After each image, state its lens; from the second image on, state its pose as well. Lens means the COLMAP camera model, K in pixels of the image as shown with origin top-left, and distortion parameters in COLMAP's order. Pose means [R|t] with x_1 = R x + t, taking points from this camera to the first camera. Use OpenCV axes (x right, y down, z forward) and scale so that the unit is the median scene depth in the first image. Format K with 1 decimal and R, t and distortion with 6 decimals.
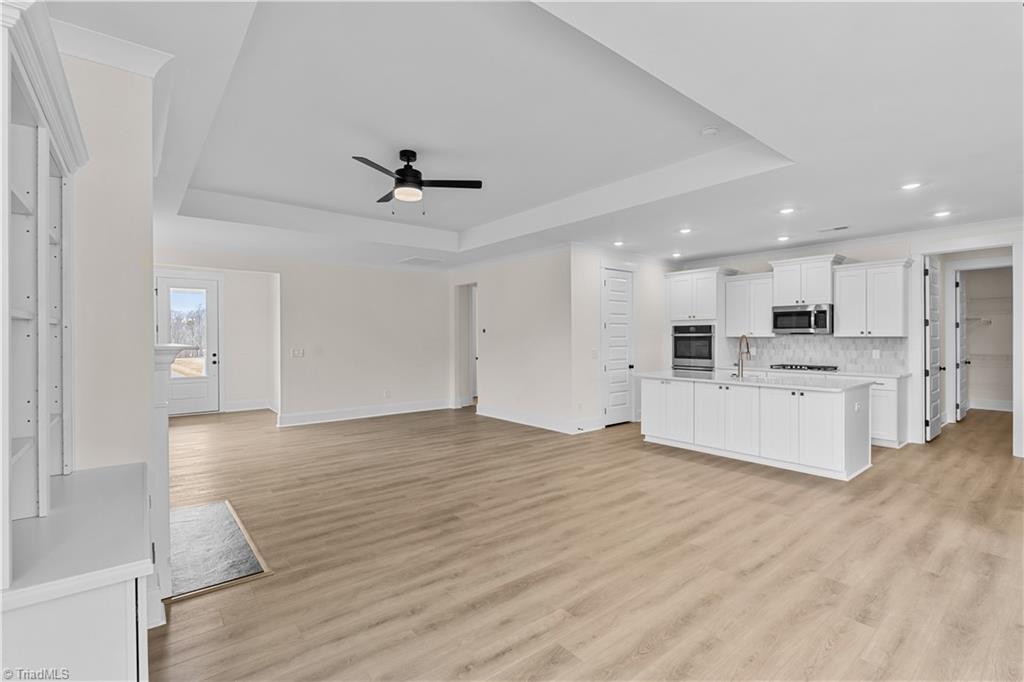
lens RADIAL K [[470.9, 0, 511.1], [0, 470.9, 338.3], [0, 0, 1]] dist [-0.000742, -0.000363]
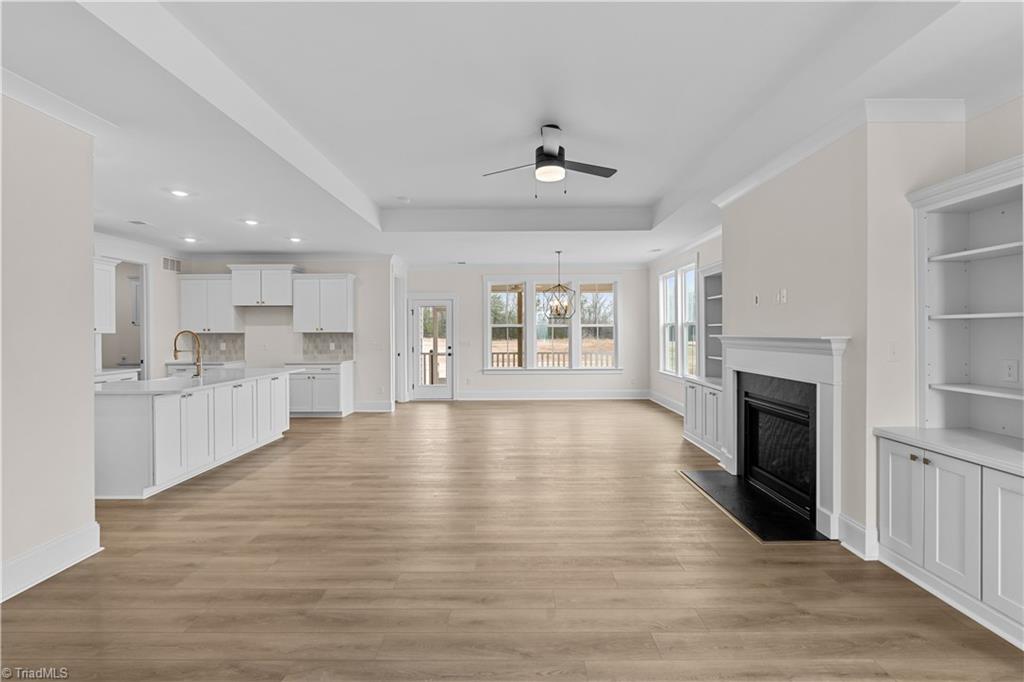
lens RADIAL K [[462.4, 0, 510.5], [0, 462.4, 332.3], [0, 0, 1]] dist [-0.000498, -0.000099]
pose [[-0.766039, 0.003599, 0.642785, -0.678449], [0.009033, 0.999946, 0.005166, -0.004815], [-0.642731, 0.009764, -0.766030, 1.615713]]
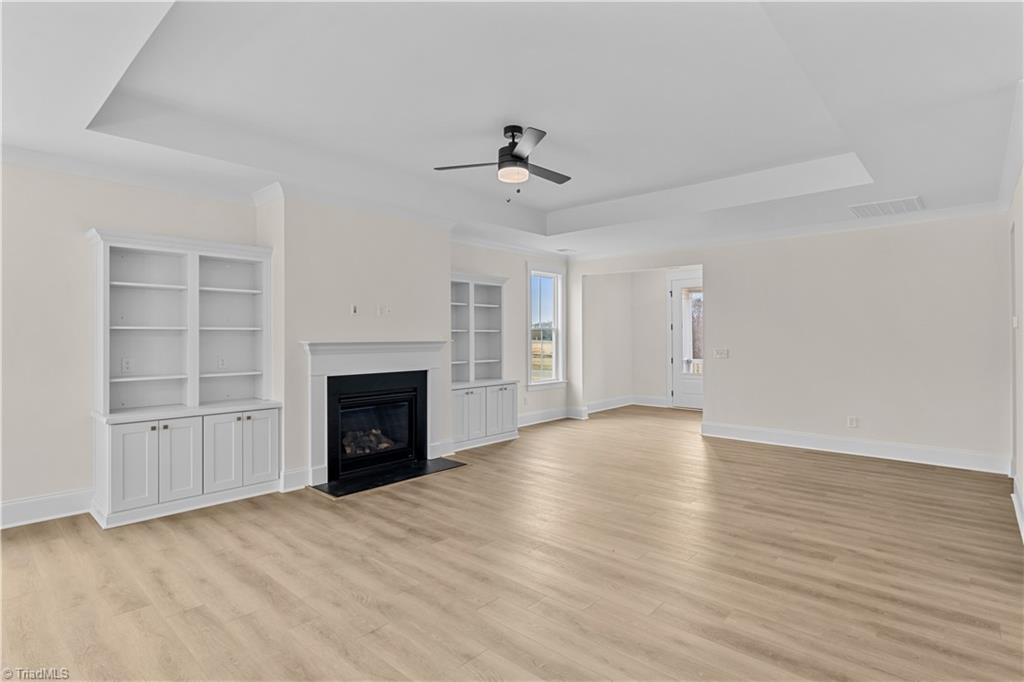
lens RADIAL K [[515.9, 0, 510.9], [0, 515.9, 334.9], [0, 0, 1]] dist [-0.001658, 0.000301]
pose [[0.147533, -0.000125, -0.989057, 0.692373], [-0.000996, 0.999999, -0.000275, -0.003278], [0.989057, 0.001026, 0.147532, 0.794446]]
